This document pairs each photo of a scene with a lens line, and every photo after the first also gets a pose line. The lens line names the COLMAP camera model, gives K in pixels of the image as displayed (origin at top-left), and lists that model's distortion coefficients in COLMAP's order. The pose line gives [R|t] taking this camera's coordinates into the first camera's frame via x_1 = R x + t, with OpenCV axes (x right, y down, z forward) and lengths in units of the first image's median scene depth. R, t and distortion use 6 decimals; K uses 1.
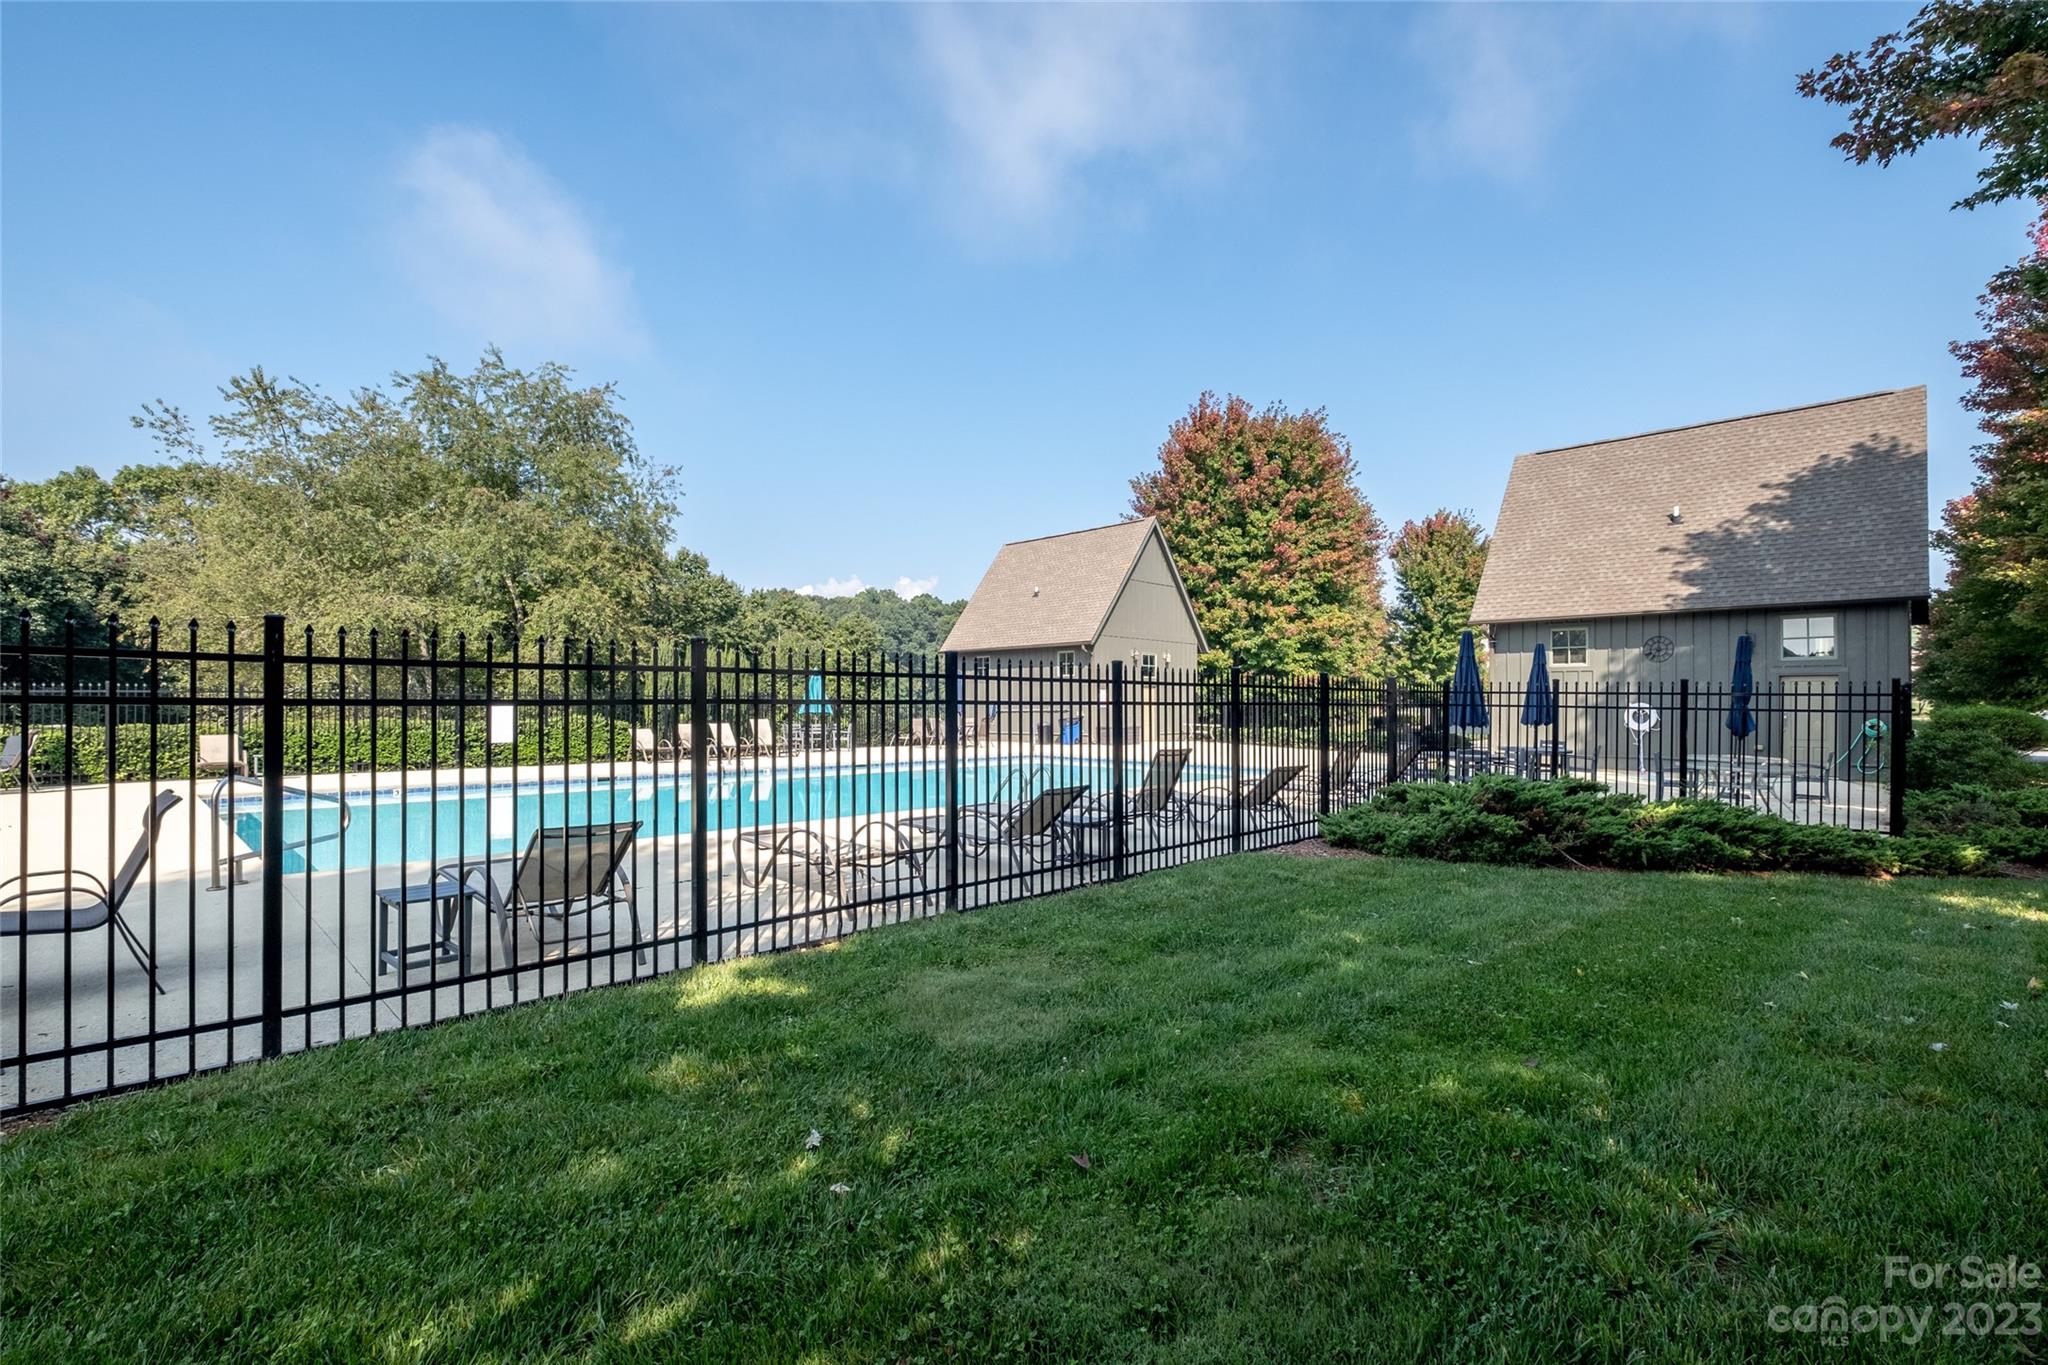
lens RADIAL K [[899.9, 0, 1024.0], [0, 899.9, 682.5], [0, 0, 1]] dist [-0.003724, -0.000003]
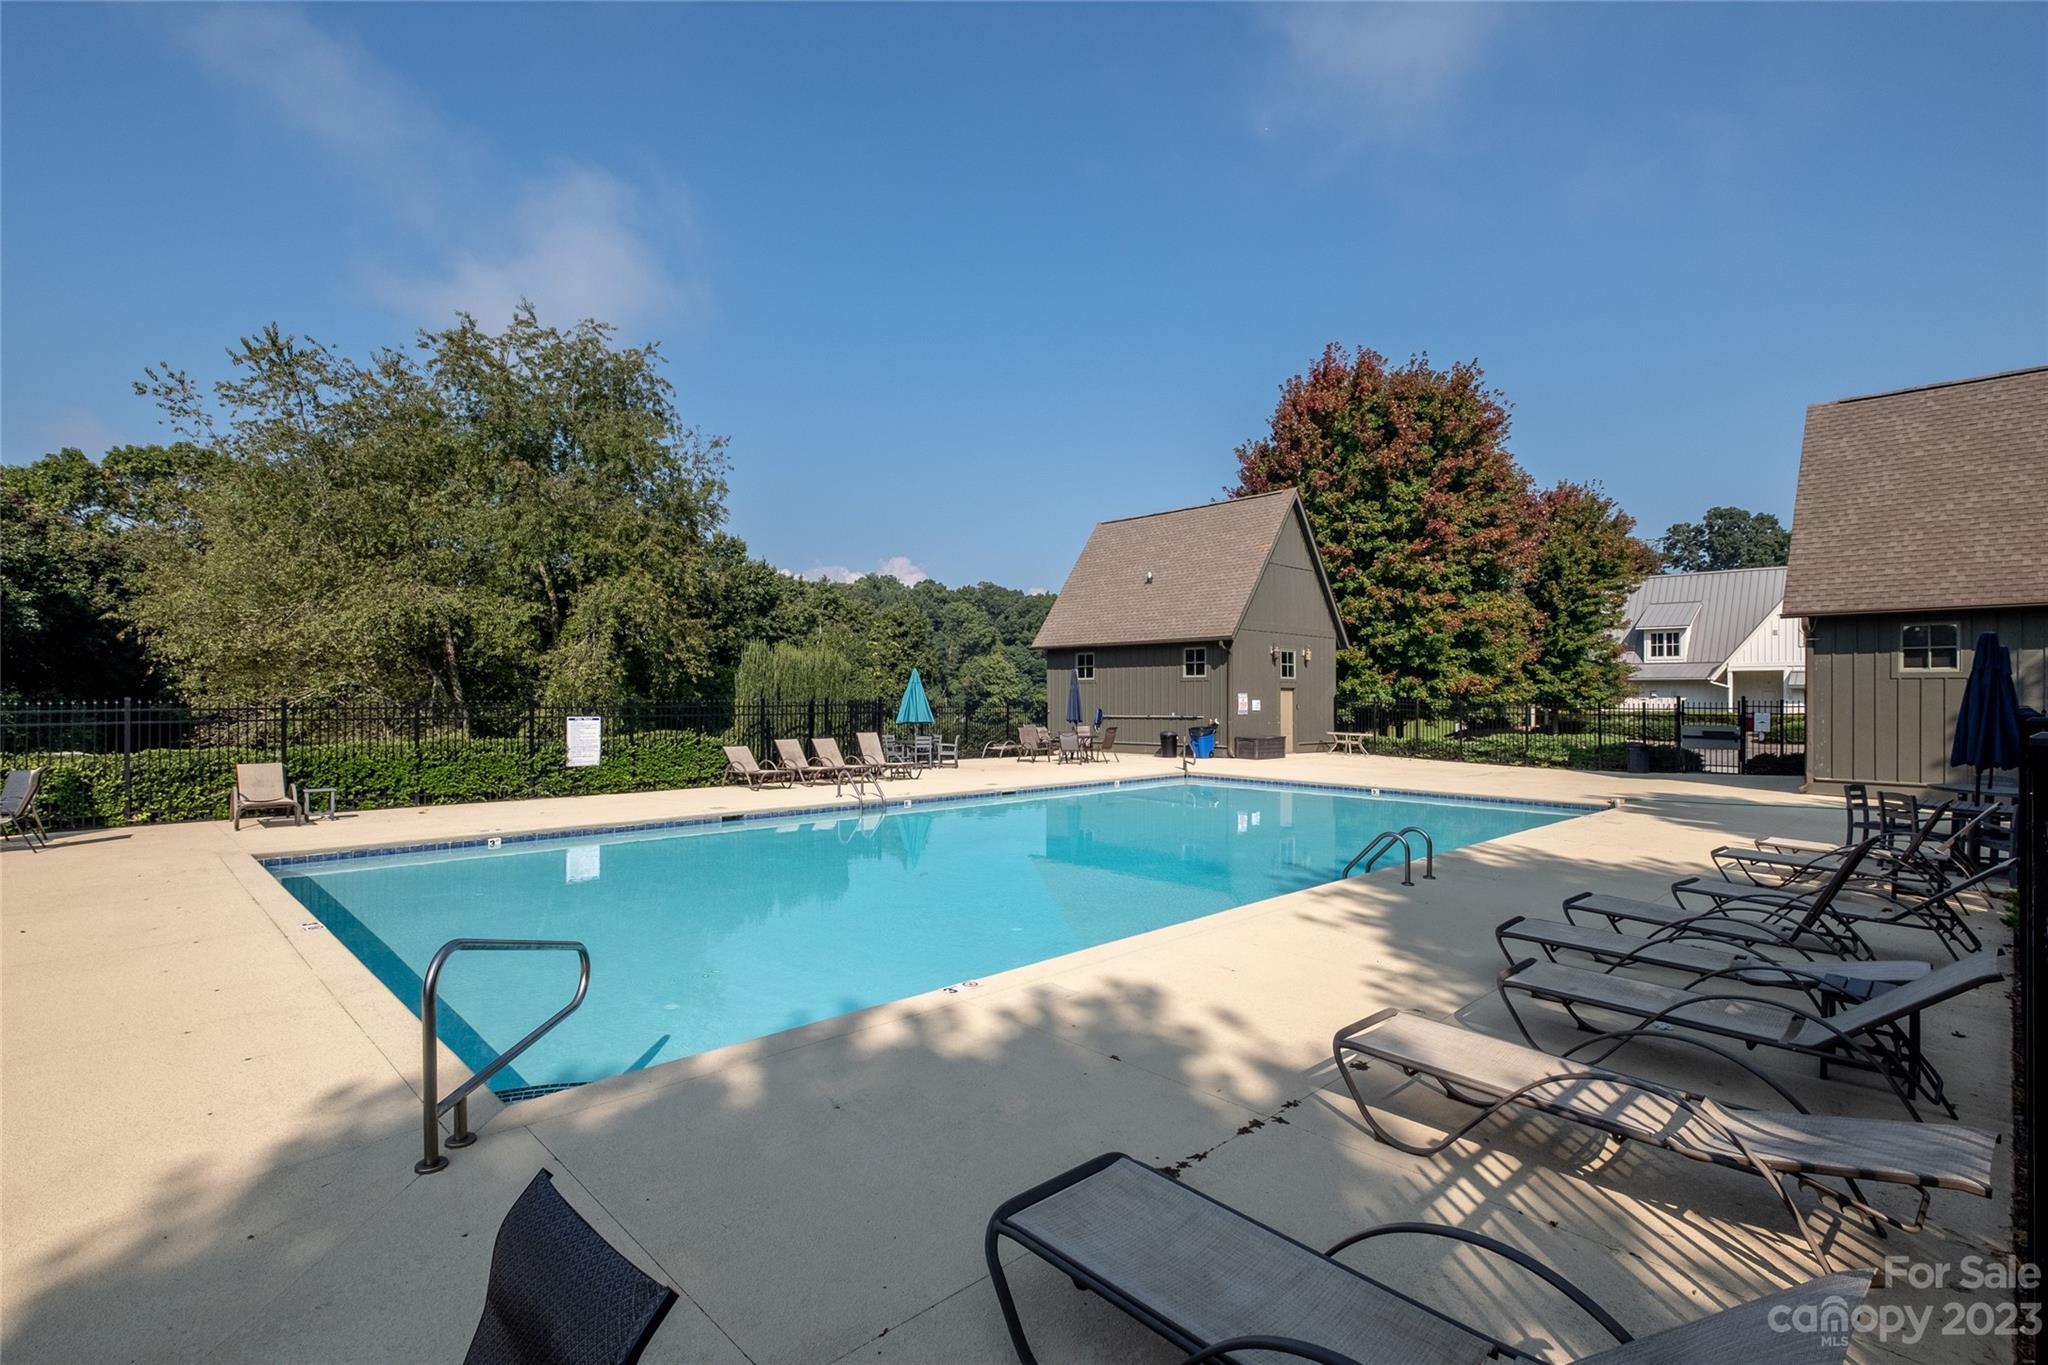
lens RADIAL K [[934.8, 0, 962.0], [0, 934.8, 675.5], [0, 0, 1]] dist [0.000557, -0.000550]
pose [[0.999062, -0.000436, -0.043304, -0.120161], [0.000640, 0.999989, 0.004716, -0.011839], [0.043301, -0.004739, 0.999051, 0.099405]]
